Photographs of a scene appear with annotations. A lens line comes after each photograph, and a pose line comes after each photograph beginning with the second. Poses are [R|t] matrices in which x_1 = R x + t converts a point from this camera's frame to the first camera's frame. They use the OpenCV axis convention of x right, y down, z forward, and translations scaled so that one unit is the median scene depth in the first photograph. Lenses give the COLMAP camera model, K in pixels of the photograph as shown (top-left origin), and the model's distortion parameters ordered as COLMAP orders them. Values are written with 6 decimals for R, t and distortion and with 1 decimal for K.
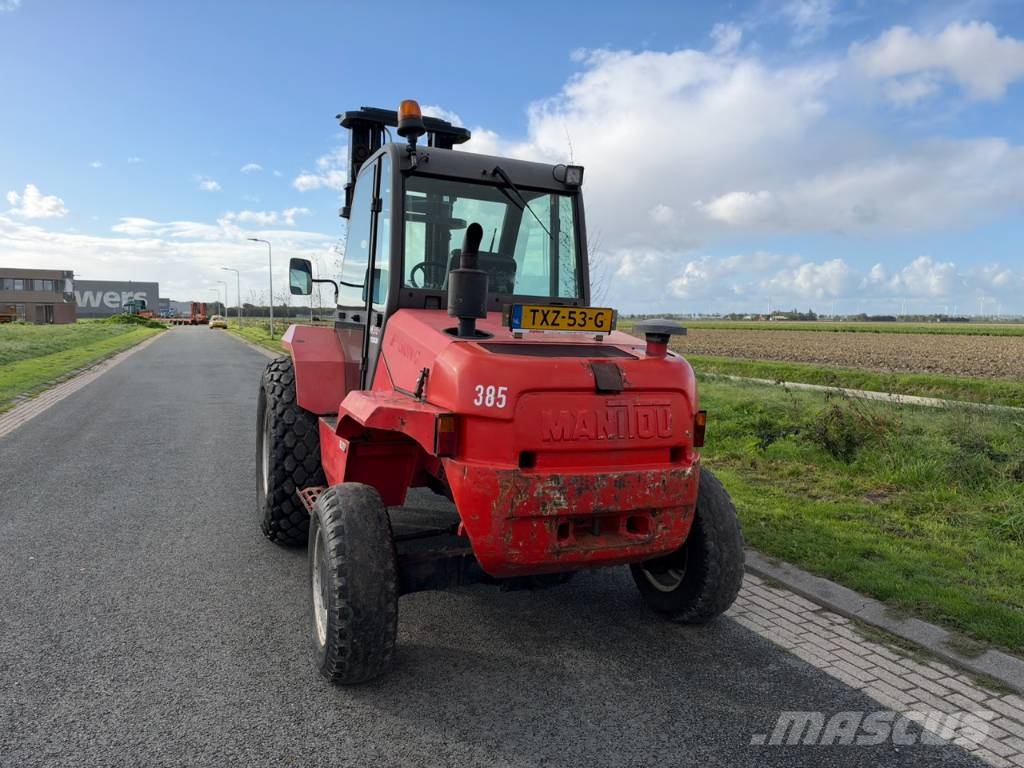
lens RADIAL K [[740.9, 0, 521.4], [0, 740.9, 385.7], [0, 0, 1]] dist [-0.001233, -0.020106]
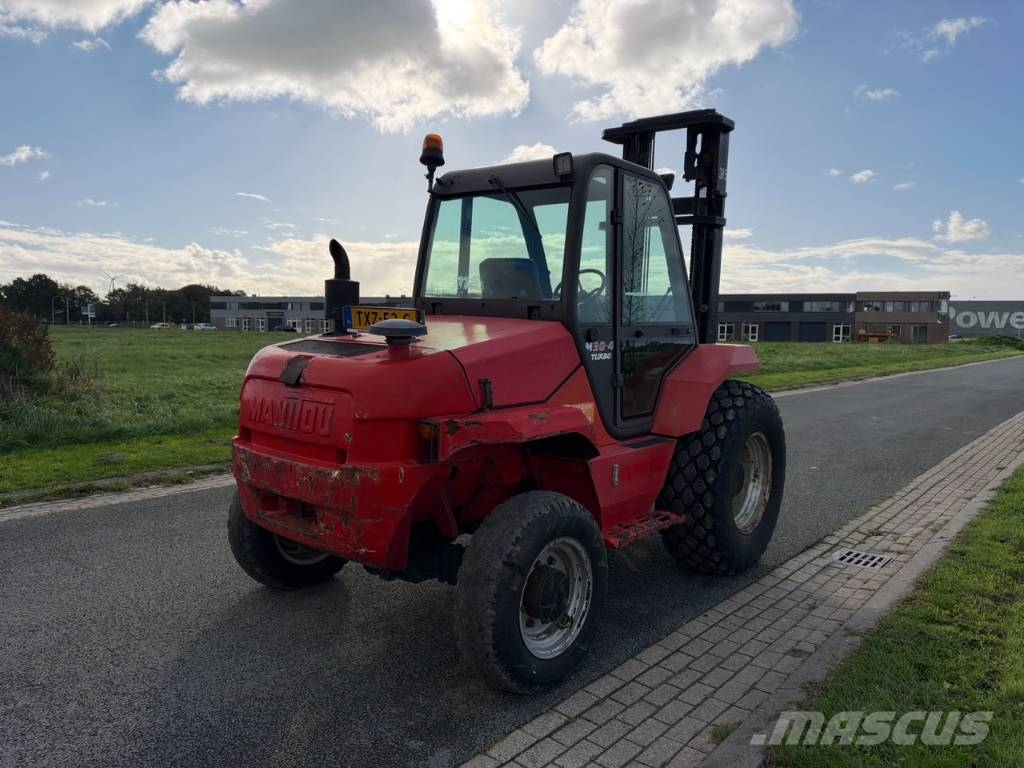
lens RADIAL K [[740.9, 0, 518.8], [0, 740.9, 385.4], [0, 0, 1]] dist [-0.001233, -0.020106]
pose [[0.452933, 0.066004, -0.889098, 1.027556], [-0.091657, 0.995419, 0.027204, -0.041783], [0.886821, 0.069170, 0.456908, 0.662973]]
